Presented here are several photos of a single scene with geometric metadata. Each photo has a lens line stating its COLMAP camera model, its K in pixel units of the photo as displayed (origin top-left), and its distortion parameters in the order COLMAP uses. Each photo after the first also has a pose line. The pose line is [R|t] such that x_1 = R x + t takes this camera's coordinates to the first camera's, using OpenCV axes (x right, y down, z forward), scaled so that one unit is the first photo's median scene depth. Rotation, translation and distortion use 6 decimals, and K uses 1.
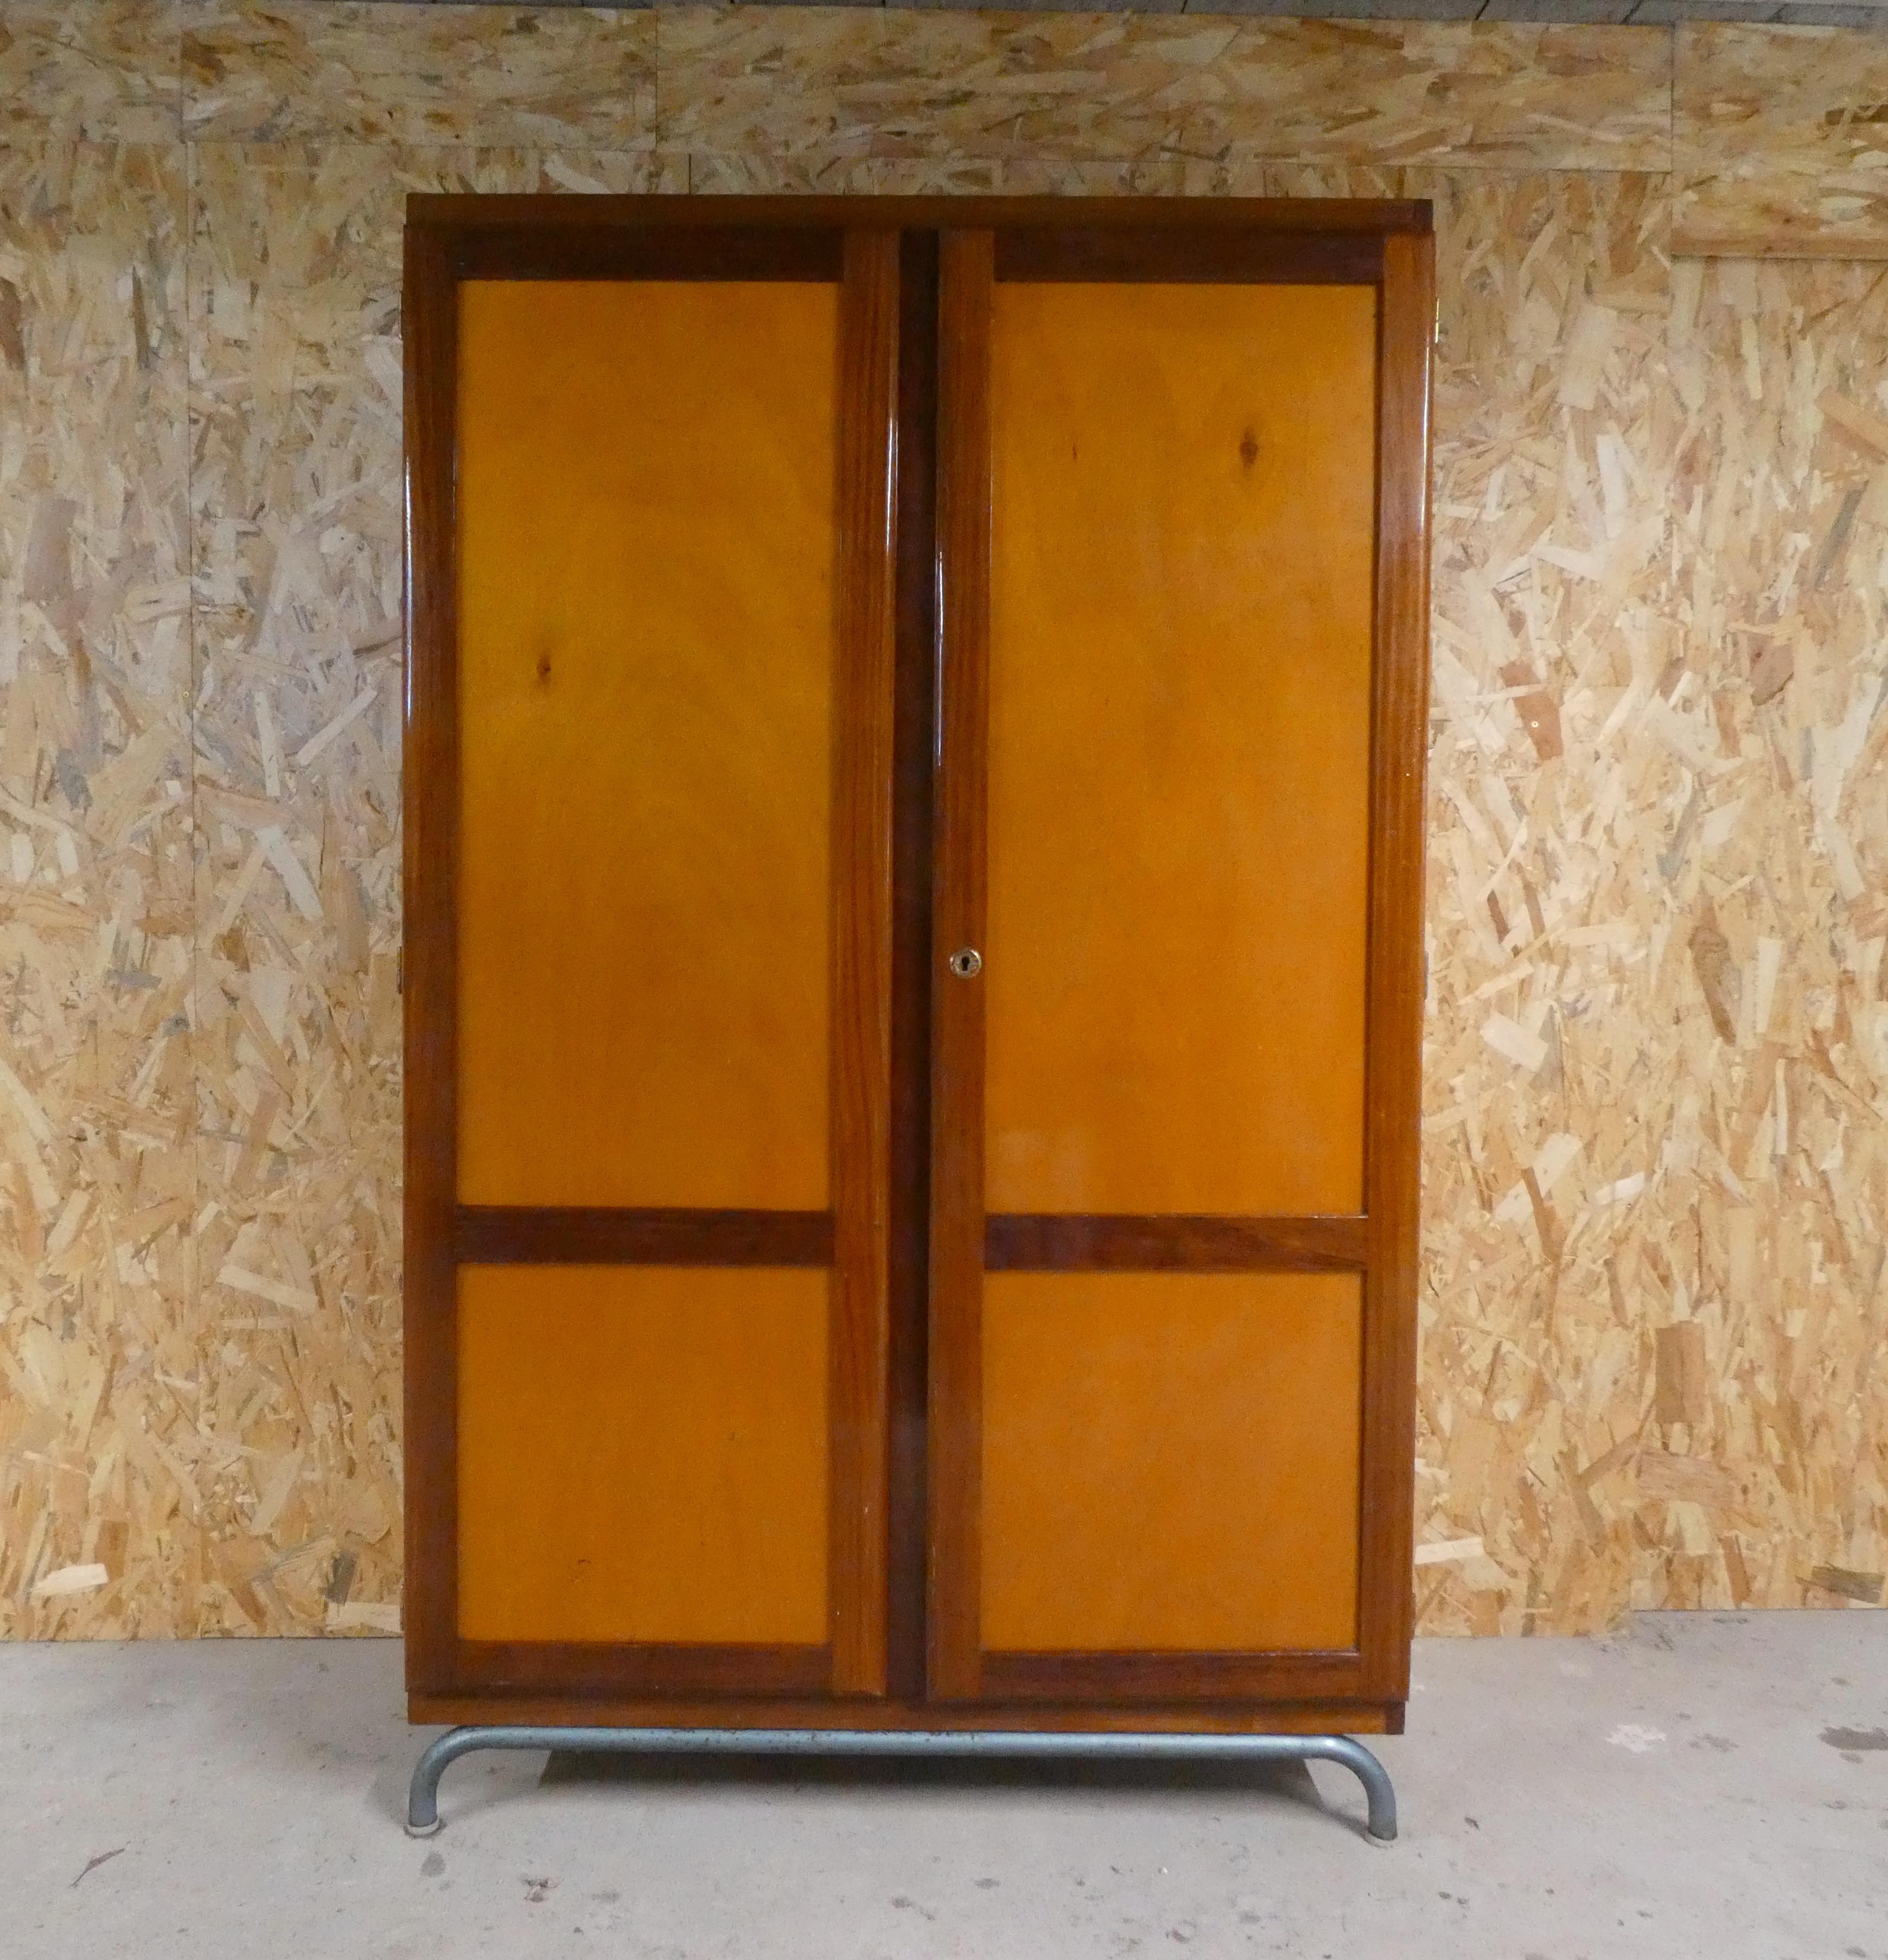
lens RADIAL K [[1620.4, 0, 889.5], [0, 1620.4, 984.9], [0, 0, 1]] dist [-0.002244, 0.002534]
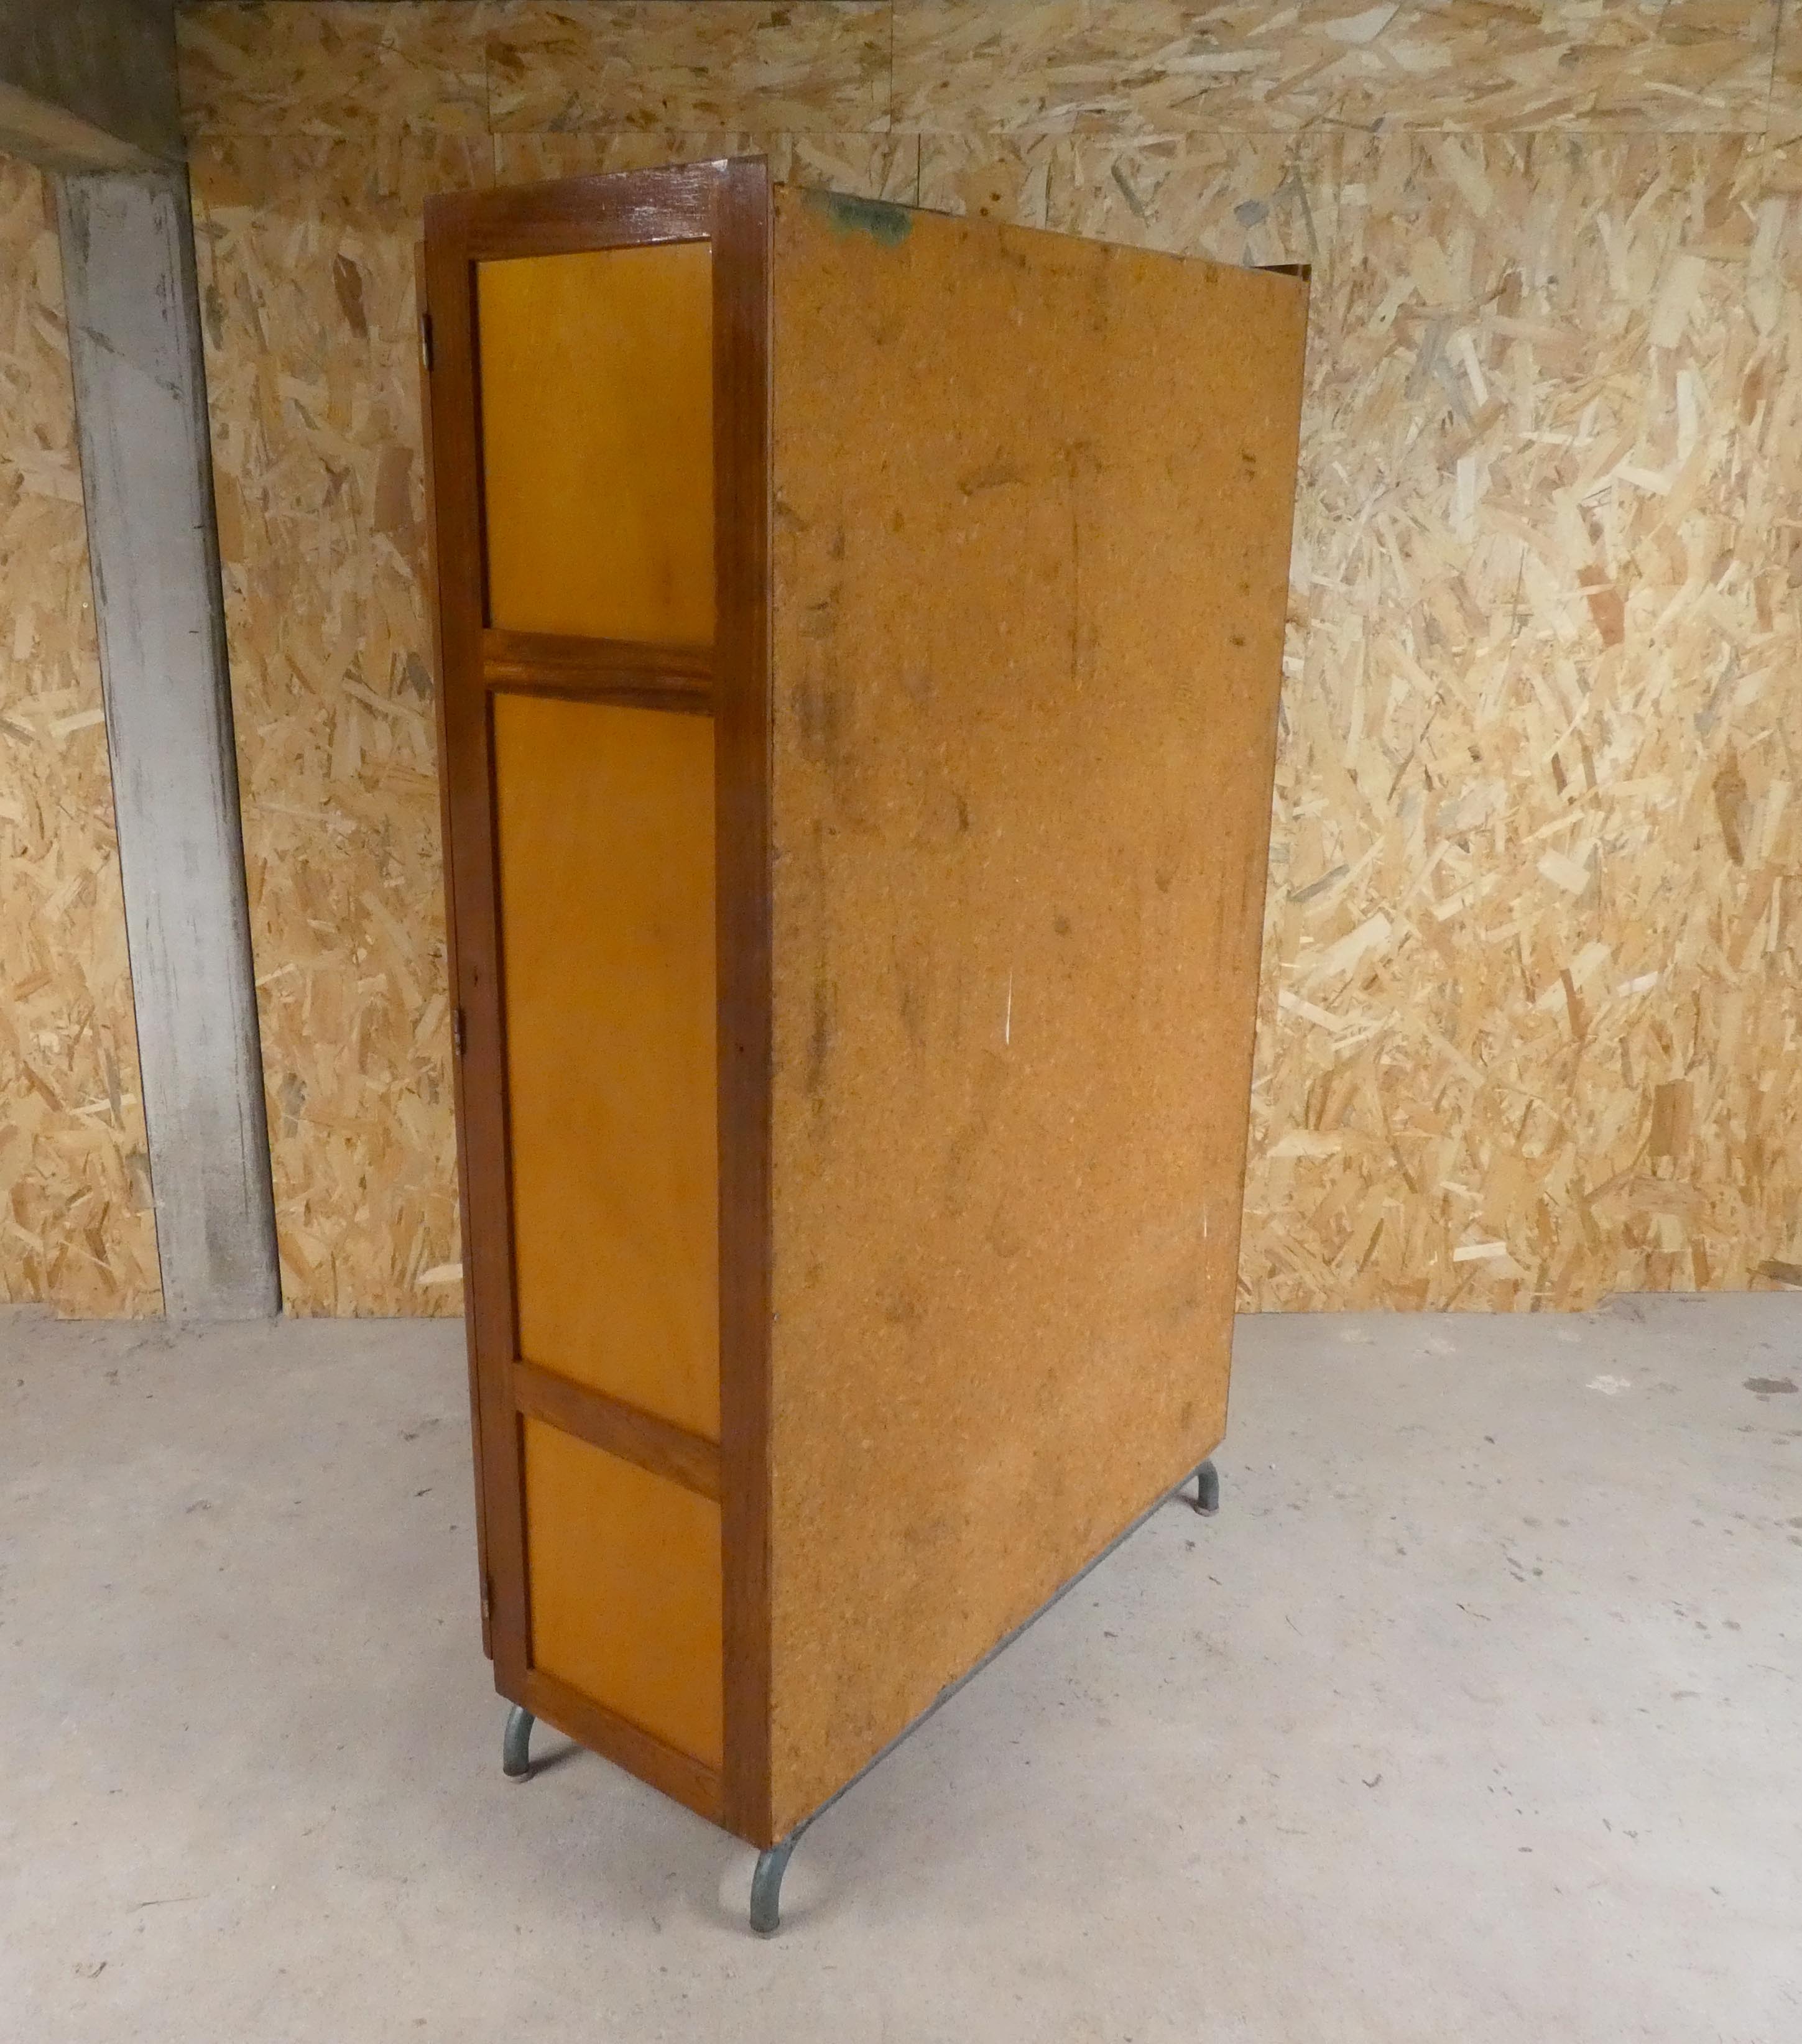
lens RADIAL K [[1871.3, 0, 769.7], [0, 1871.3, 980.1], [0, 0, 1]] dist [-0.001770, 0.000000]
pose [[0.999754, -0.005543, -0.021453, -0.202523], [0.010321, 0.973257, 0.229487, -0.225825], [0.019607, -0.229652, 0.973075, -0.451408]]
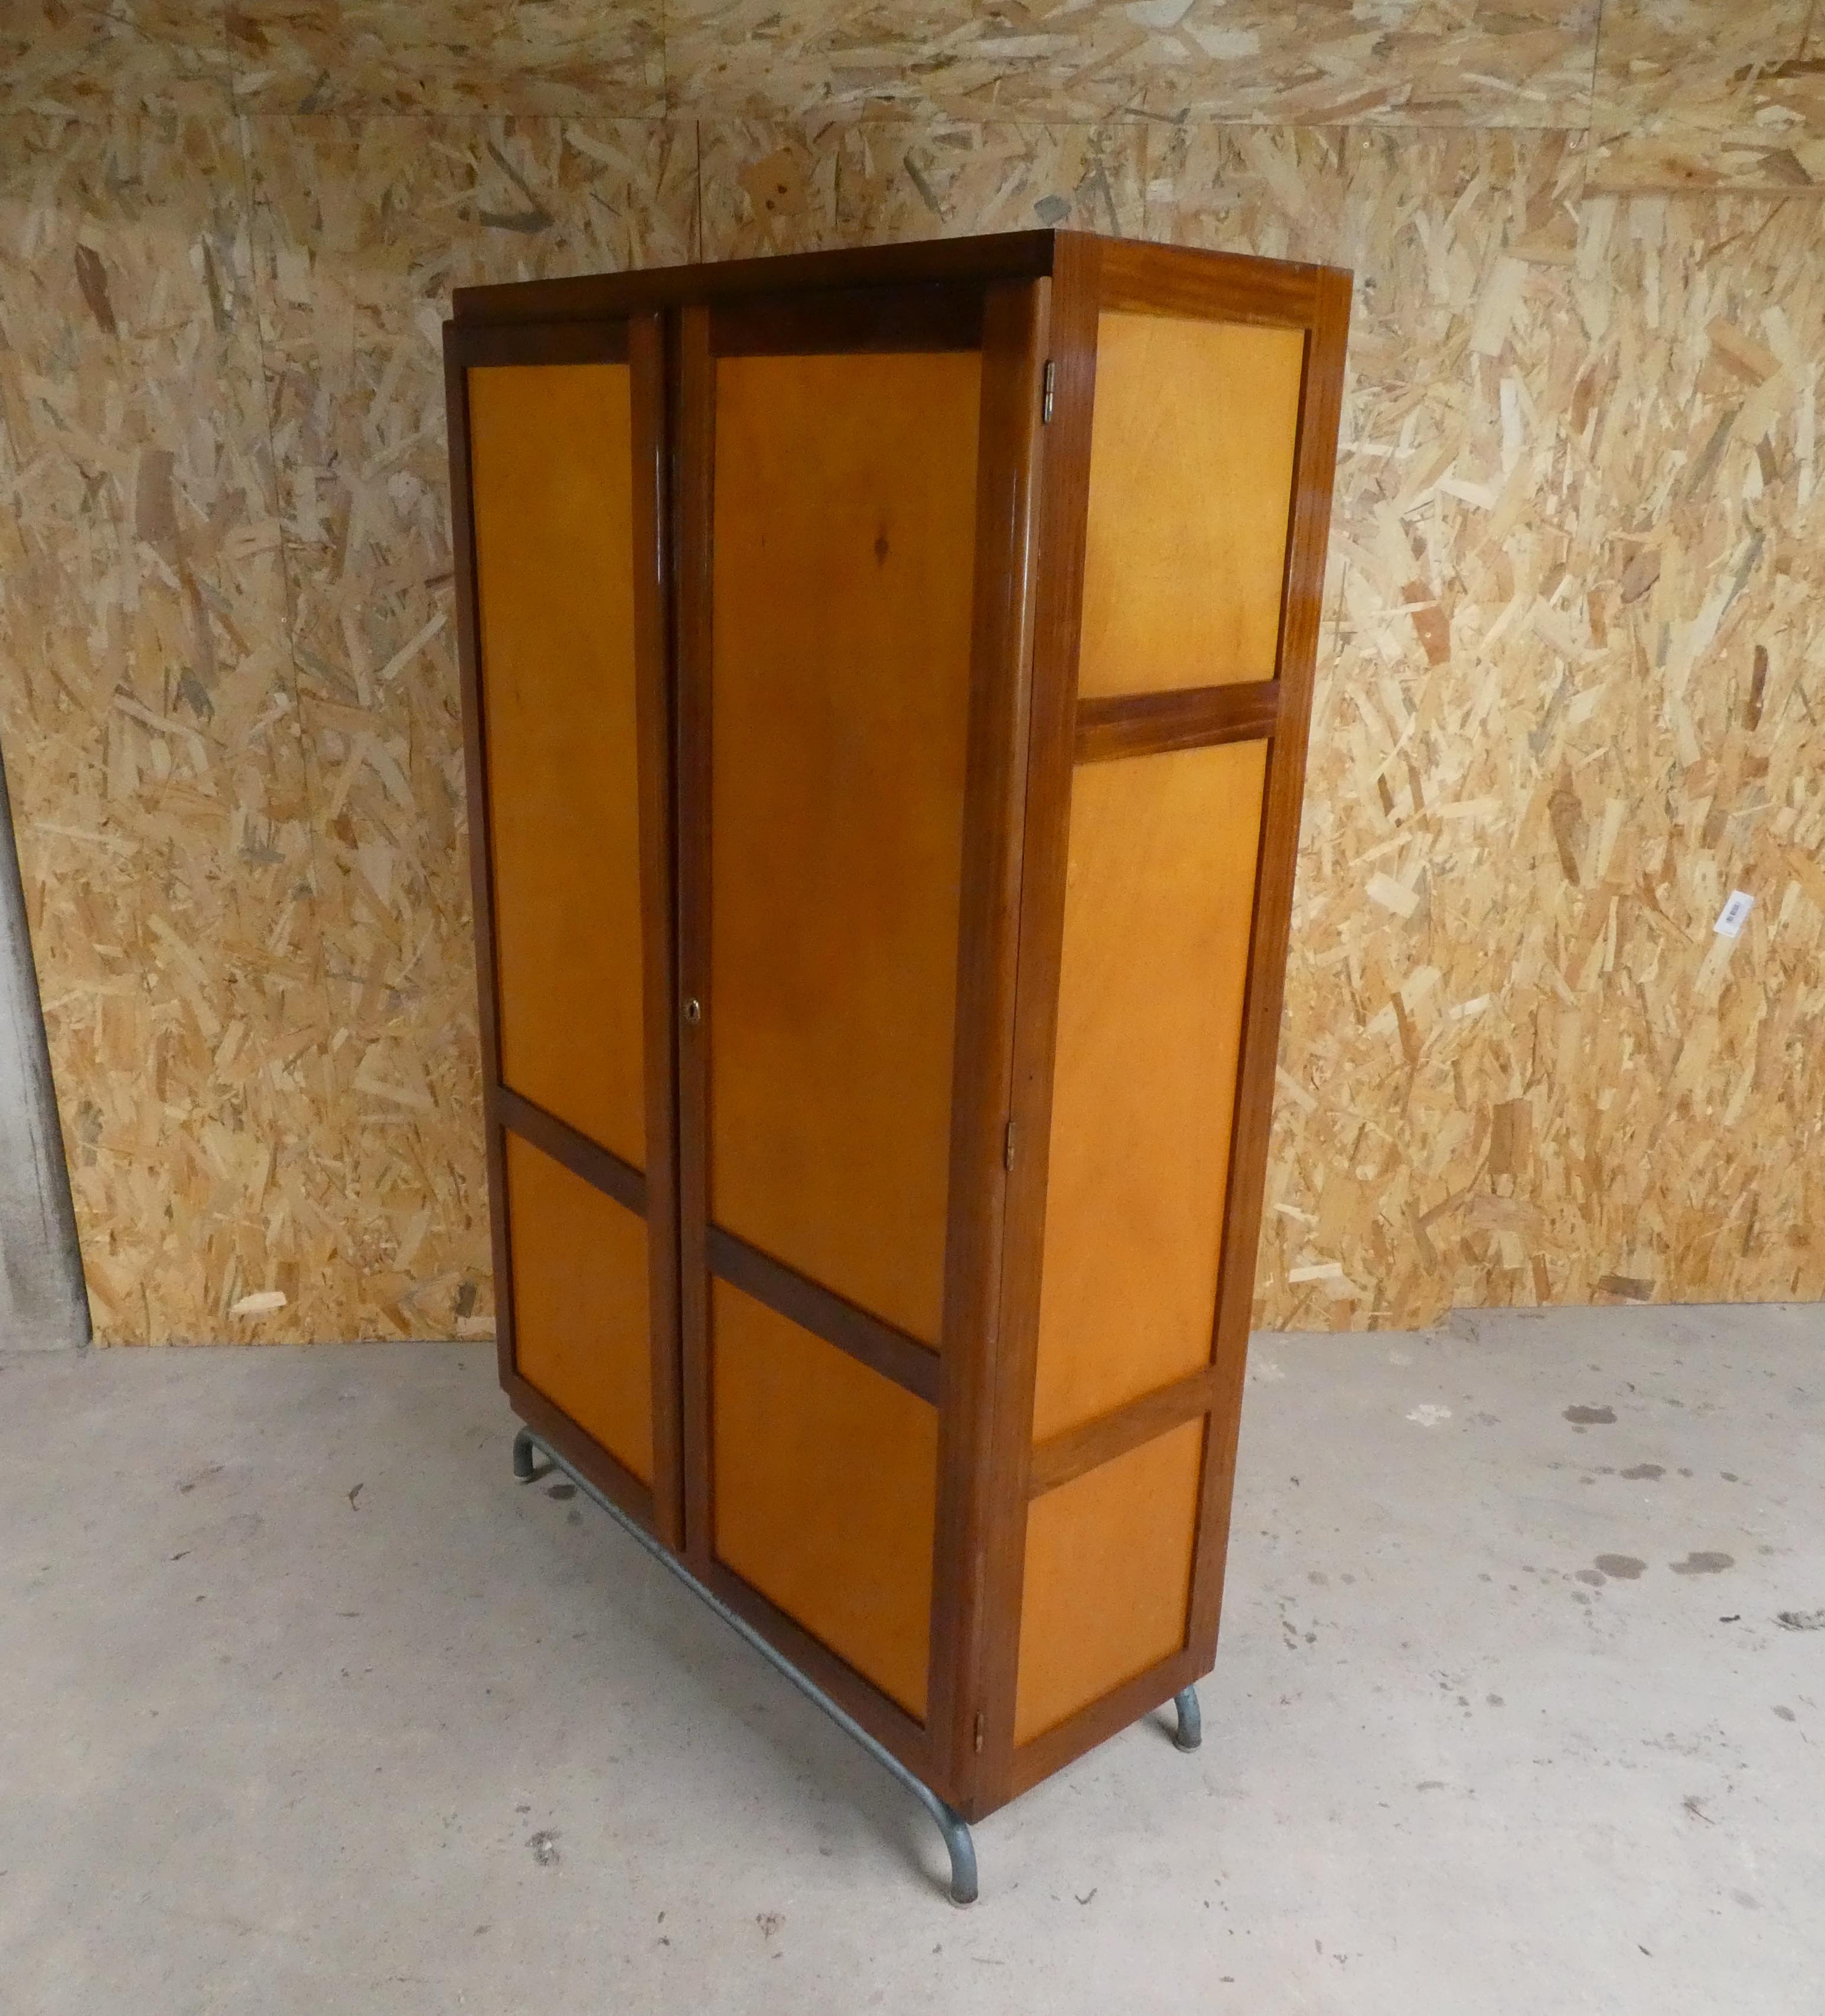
lens RADIAL K [[1777.5, 0, 893.5], [0, 1777.5, 970.4], [0, 0, 1]] dist [0.005333, -0.009030]
pose [[0.999953, -0.006446, 0.007202, -0.002611], [0.004250, 0.962461, 0.271387, -0.280633], [-0.008681, -0.271343, 0.962444, -0.314713]]
